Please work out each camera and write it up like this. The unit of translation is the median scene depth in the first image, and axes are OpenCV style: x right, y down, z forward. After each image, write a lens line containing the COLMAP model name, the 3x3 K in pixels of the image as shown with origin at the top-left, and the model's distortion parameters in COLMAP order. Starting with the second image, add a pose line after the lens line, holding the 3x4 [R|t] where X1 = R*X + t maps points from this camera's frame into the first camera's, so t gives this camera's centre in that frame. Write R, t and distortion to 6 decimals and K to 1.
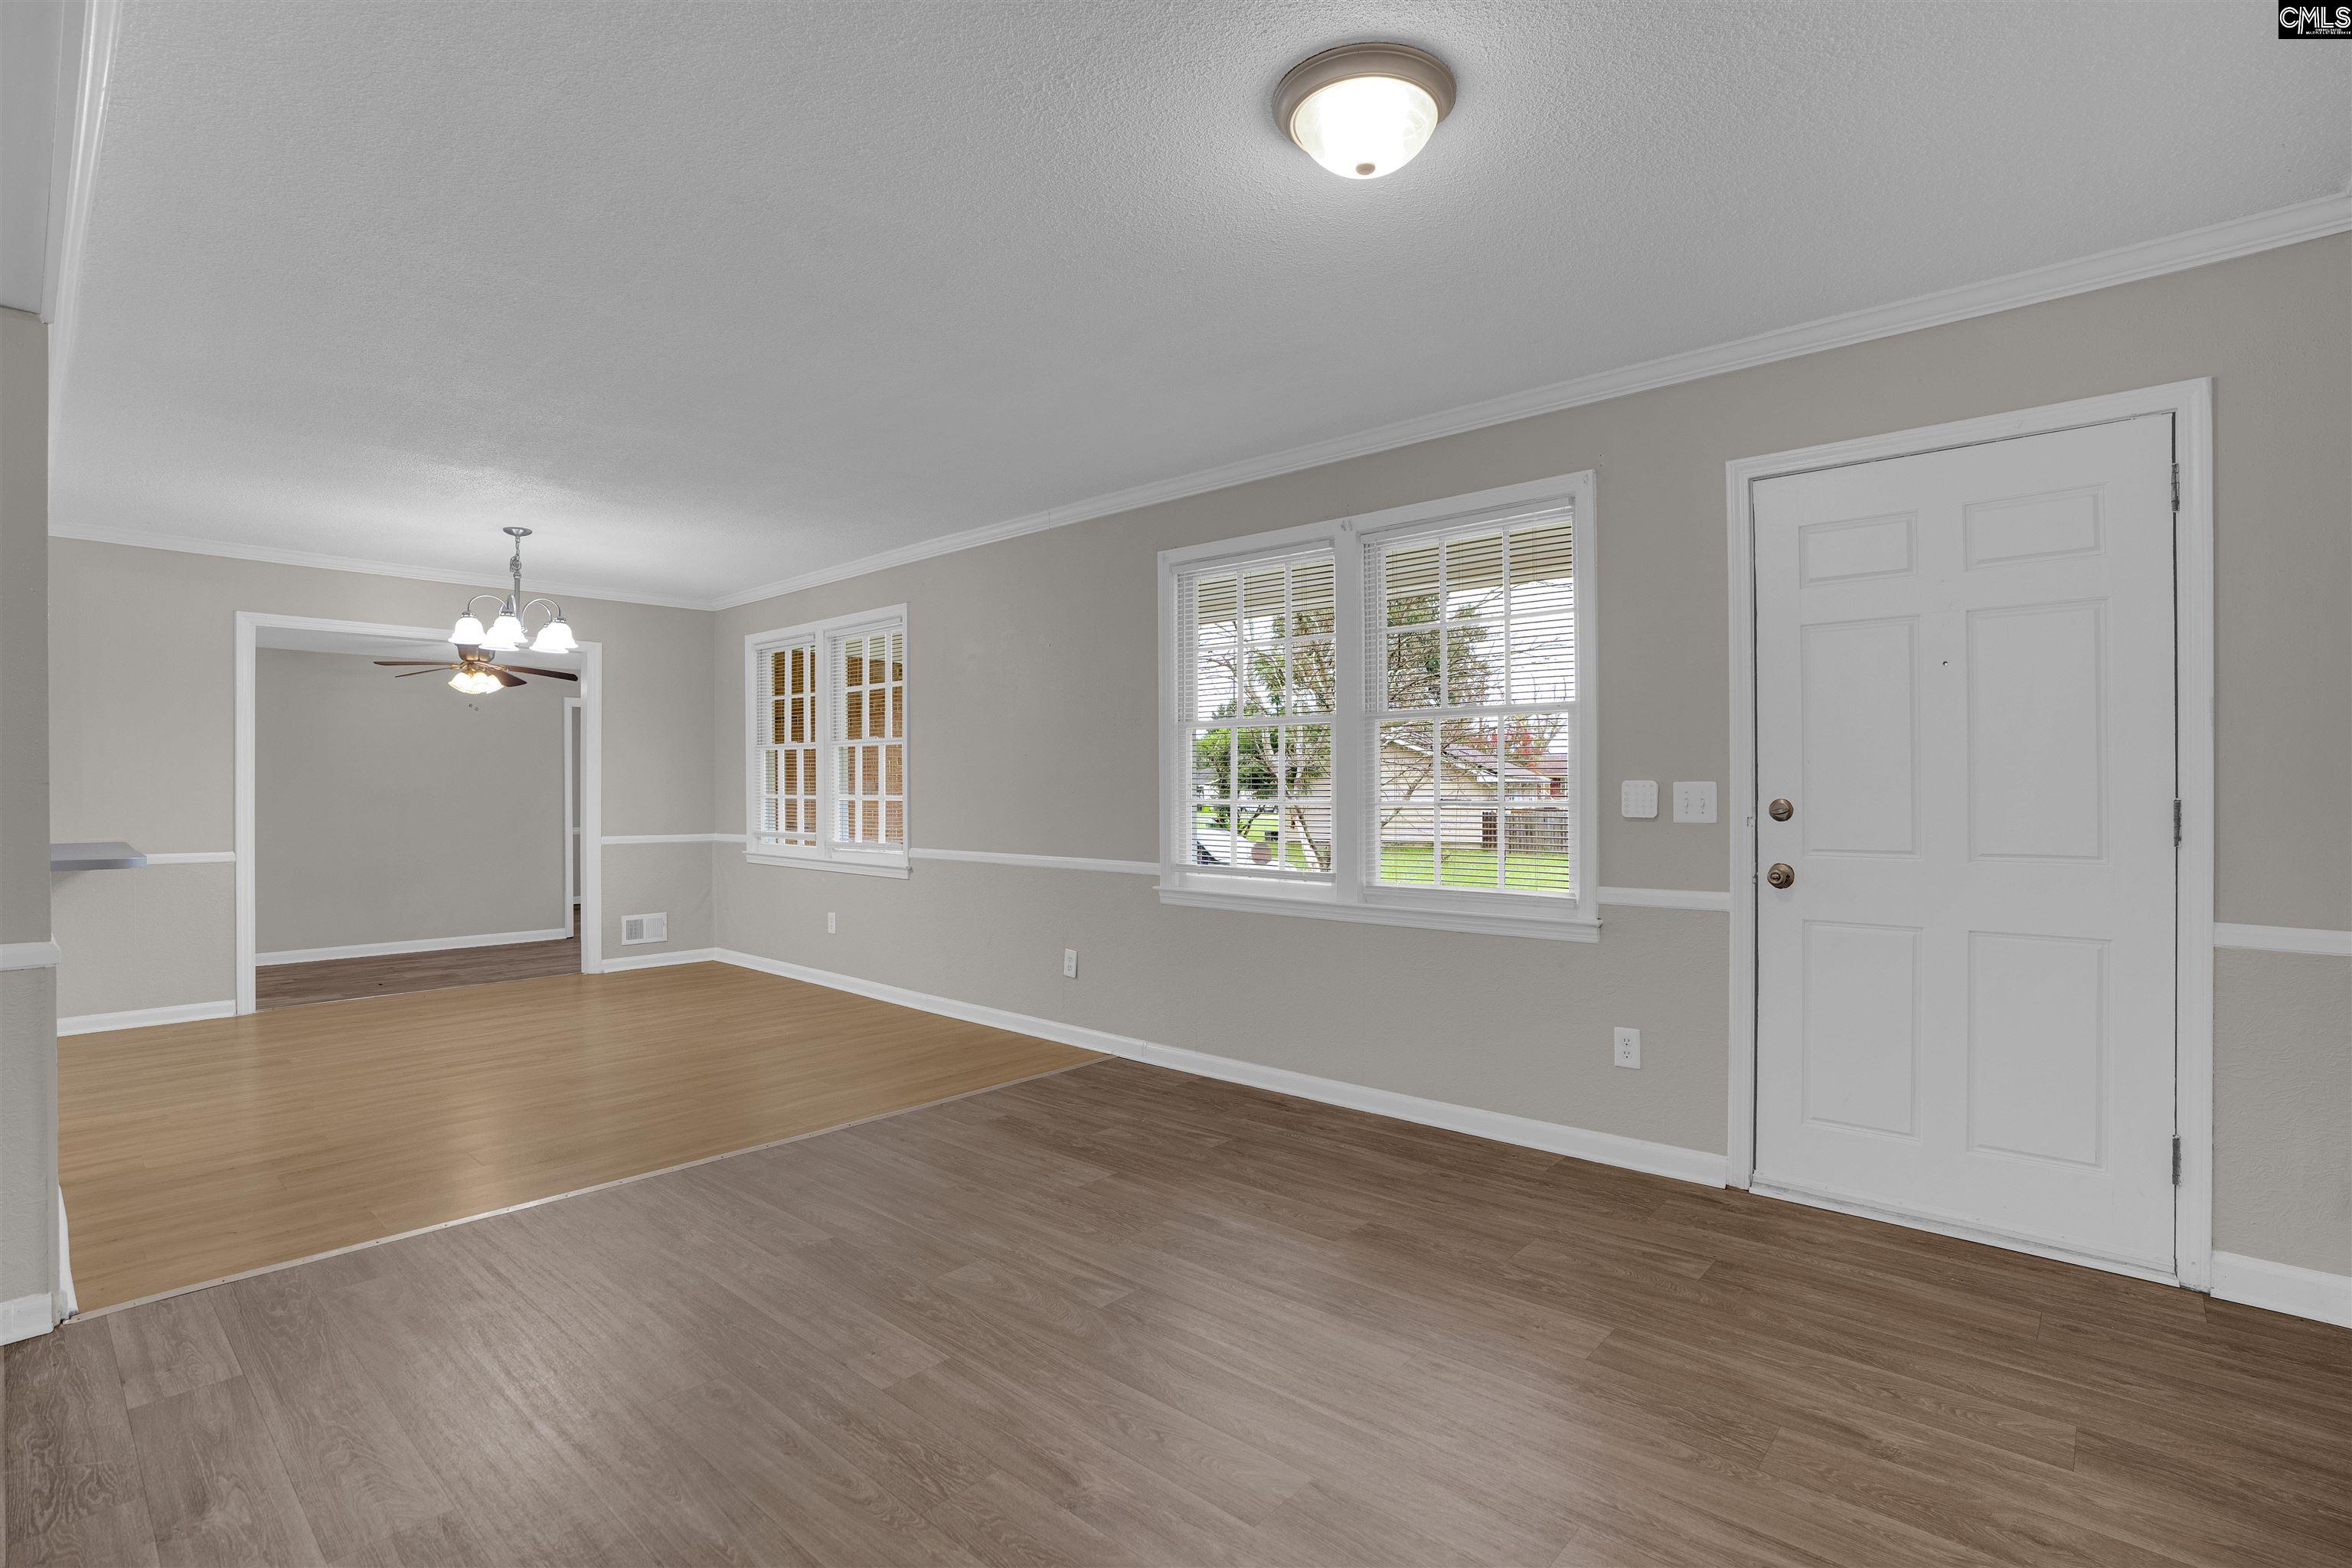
lens RADIAL K [[1120.8, 0, 1179.1], [0, 1120.8, 794.5], [0, 0, 1]] dist [-0.080795, 0.033488]
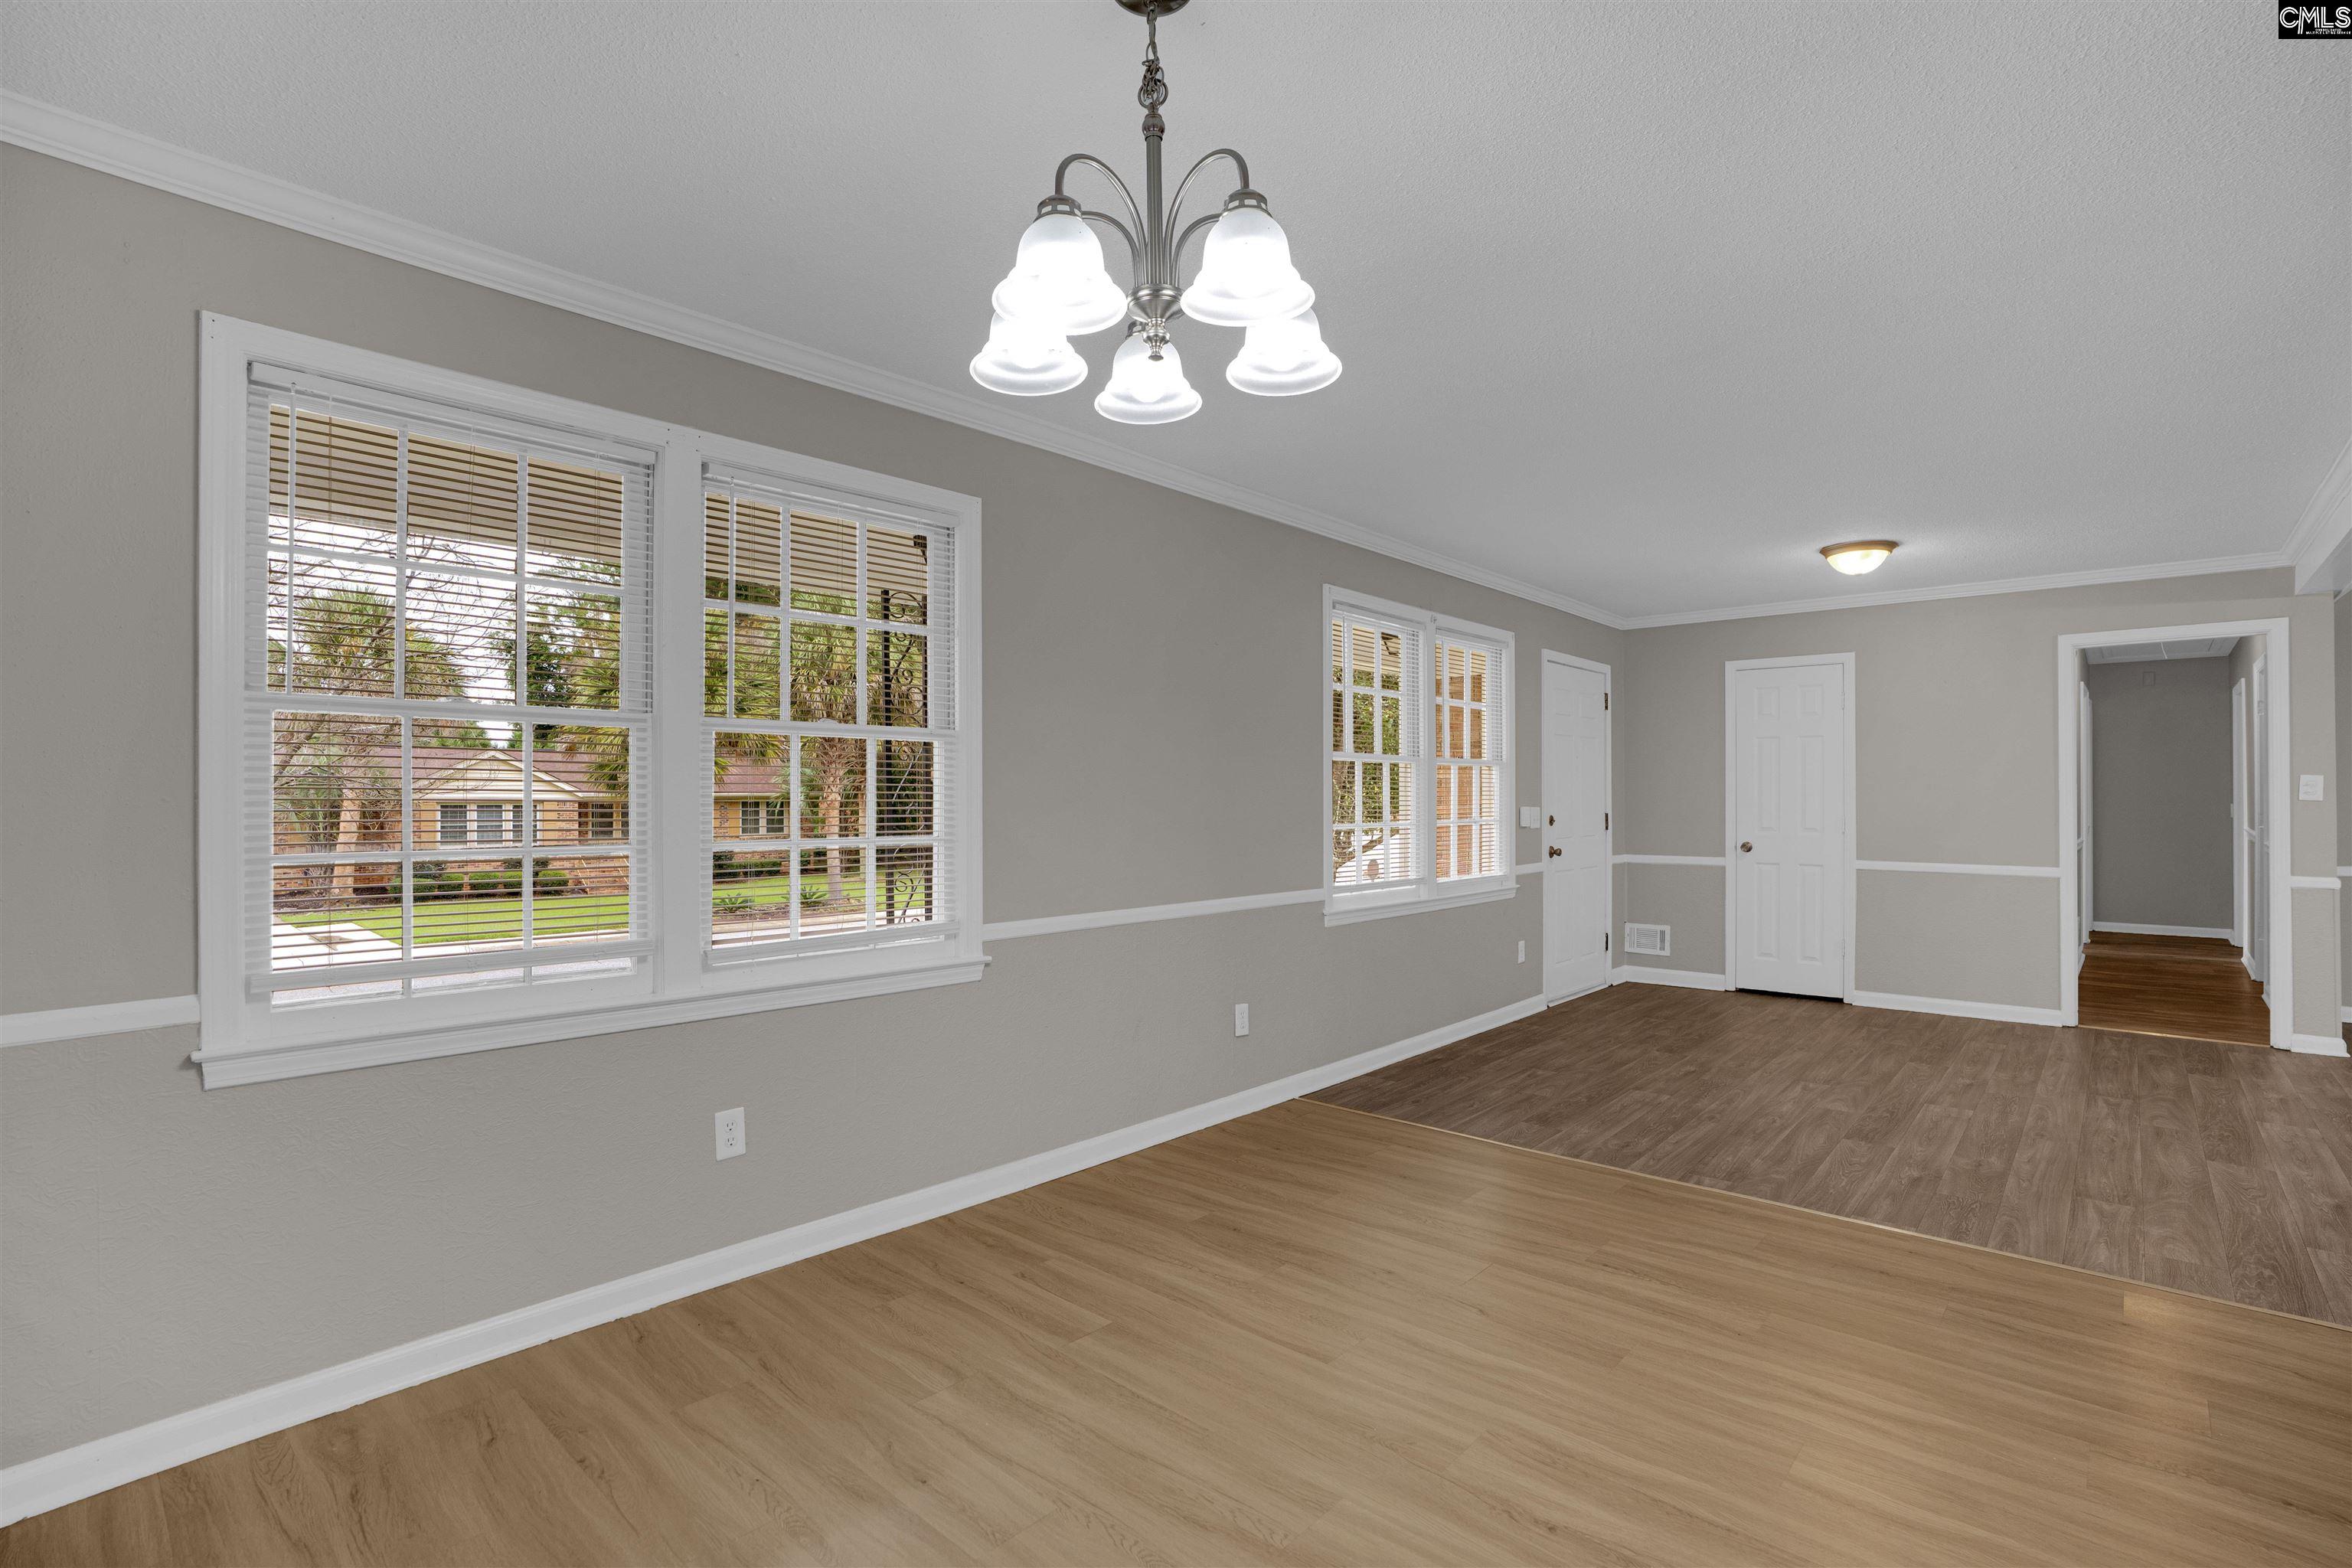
lens RADIAL K [[1095.3, 0, 1233.8], [0, 1095.3, 785.7], [0, 0, 1]] dist [-0.072246, 0.041562]
pose [[-0.033696, 0.006327, 0.999412, -1.118336], [0.000799, 0.999980, -0.006303, -0.029044], [-0.999432, 0.000586, -0.033700, 1.229492]]
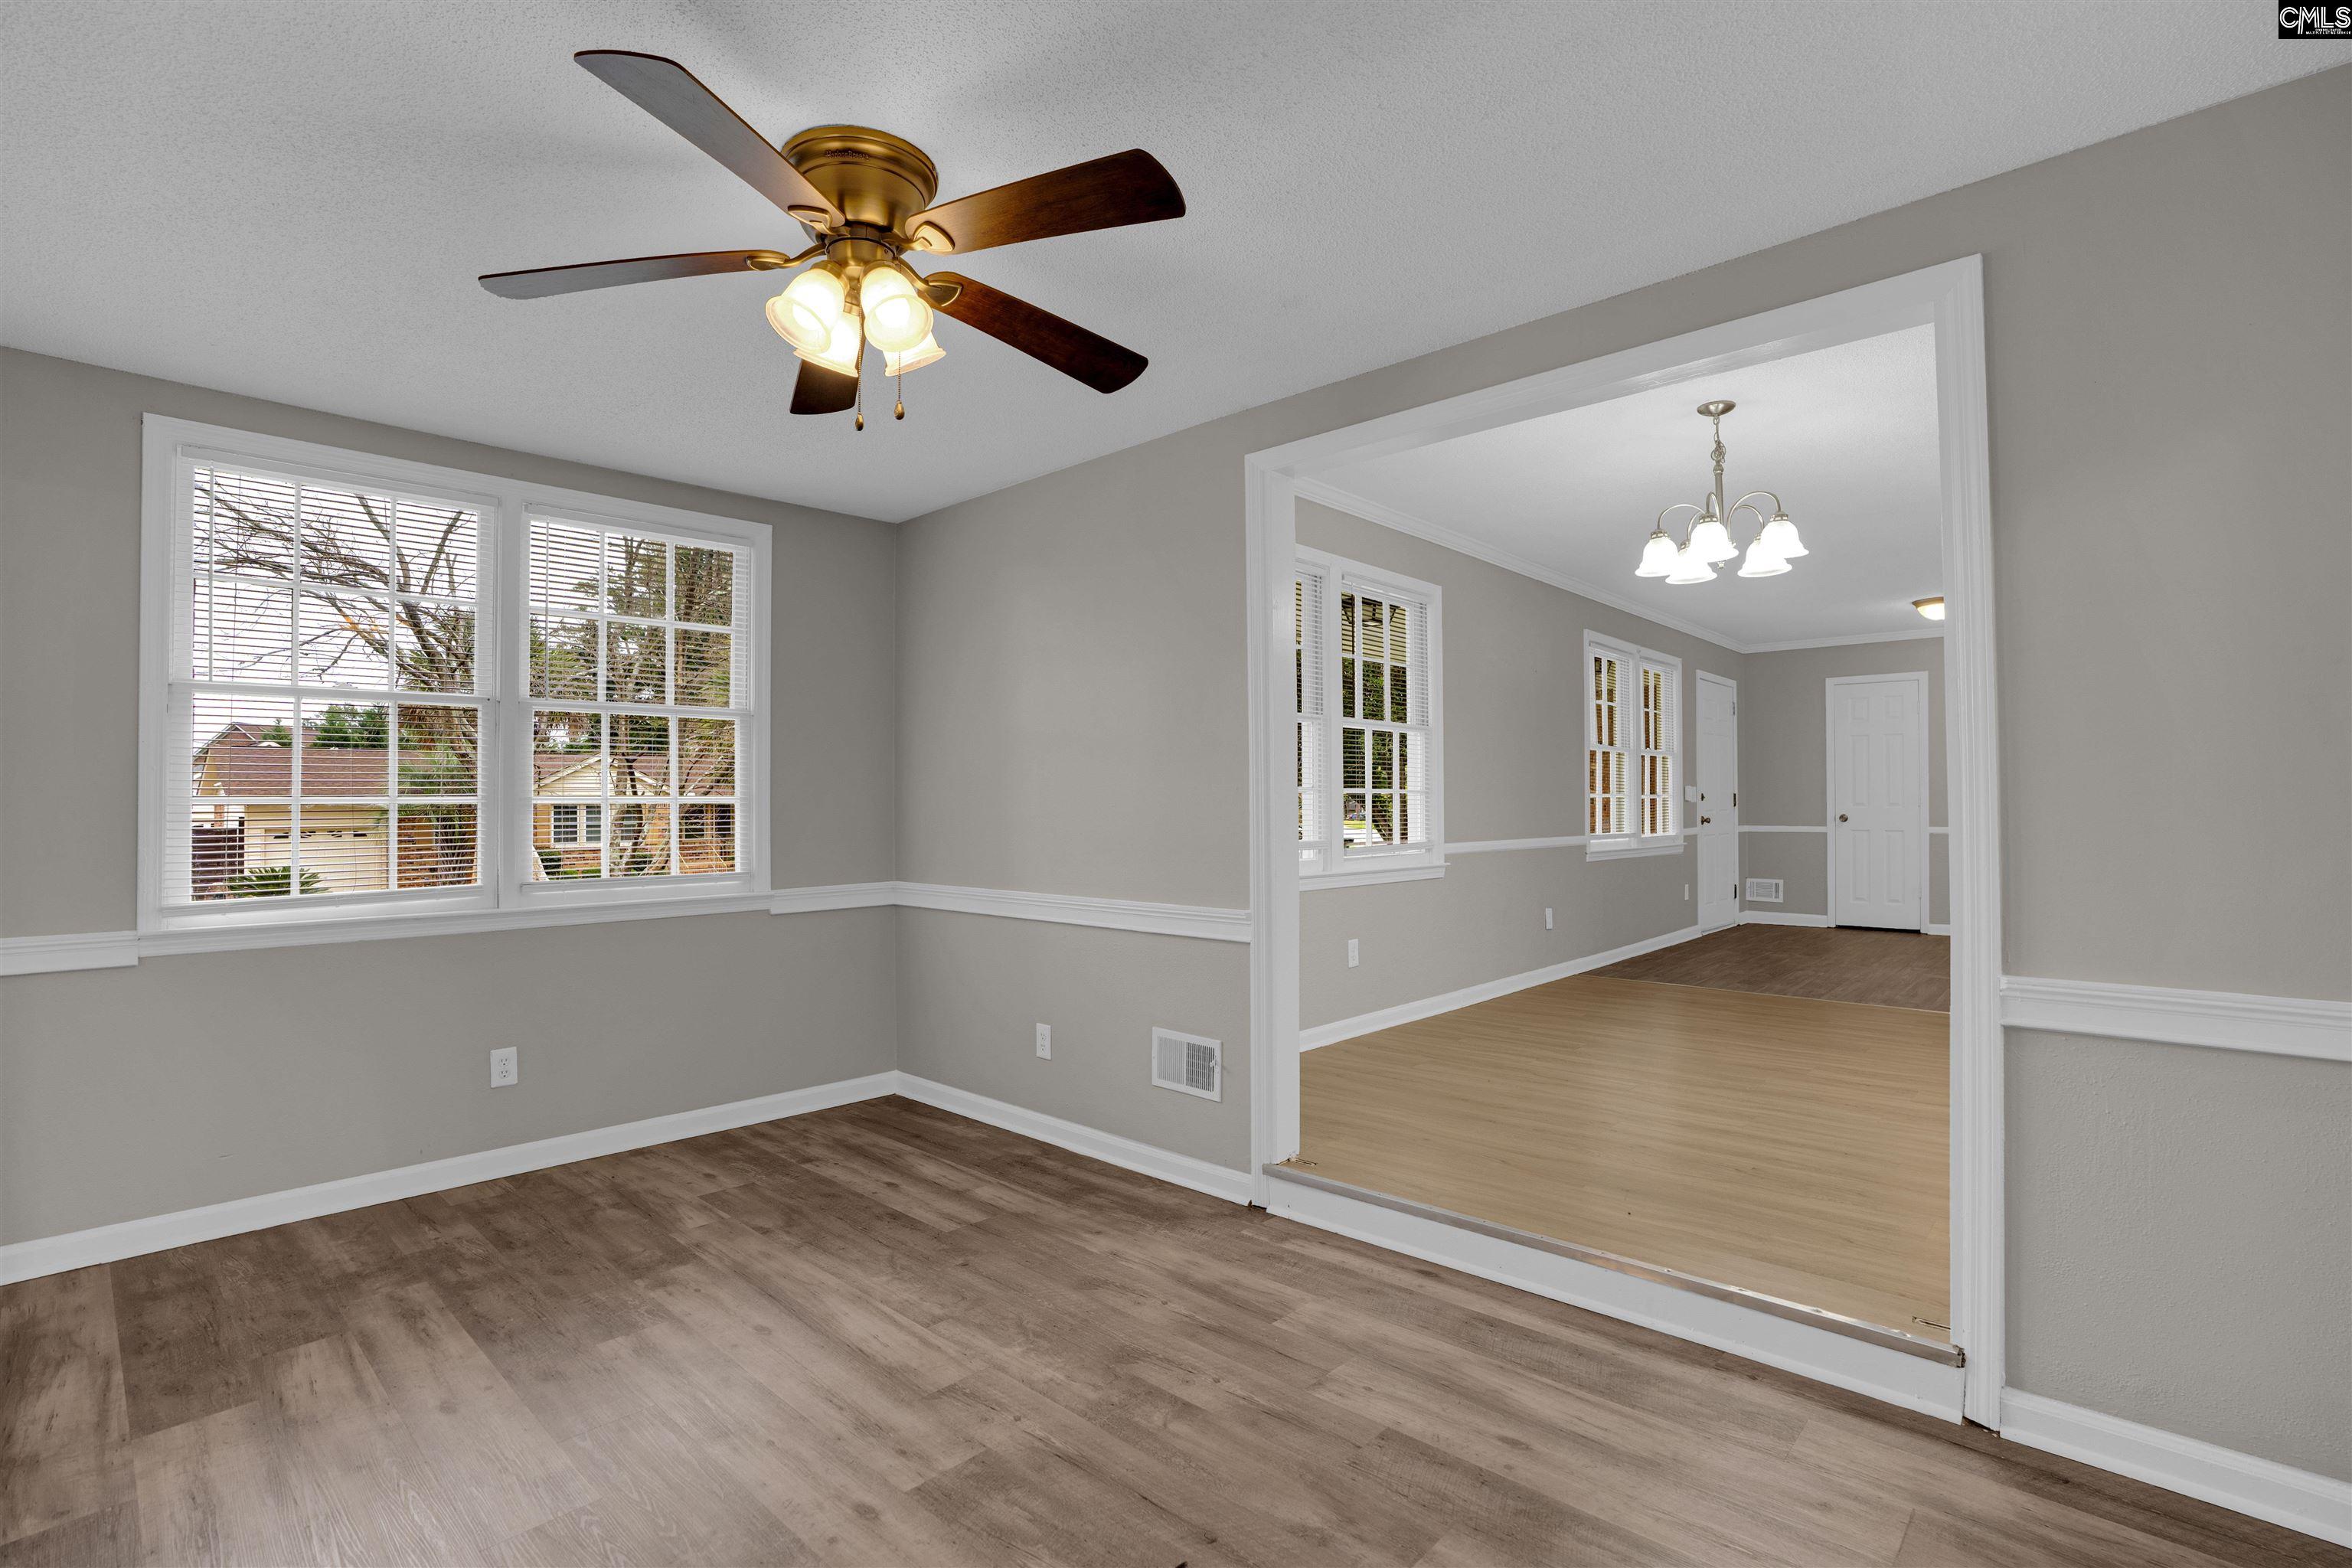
lens RADIAL K [[1078.7, 0, 1228.4], [0, 1078.7, 781.2], [0, 0, 1]] dist [-0.058476, 0.000497]
pose [[-0.014929, 0.016223, 0.999757, -1.603966], [0.002149, 0.999867, -0.016193, 0.011220], [-0.999886, 0.001907, -0.014961, 1.656837]]
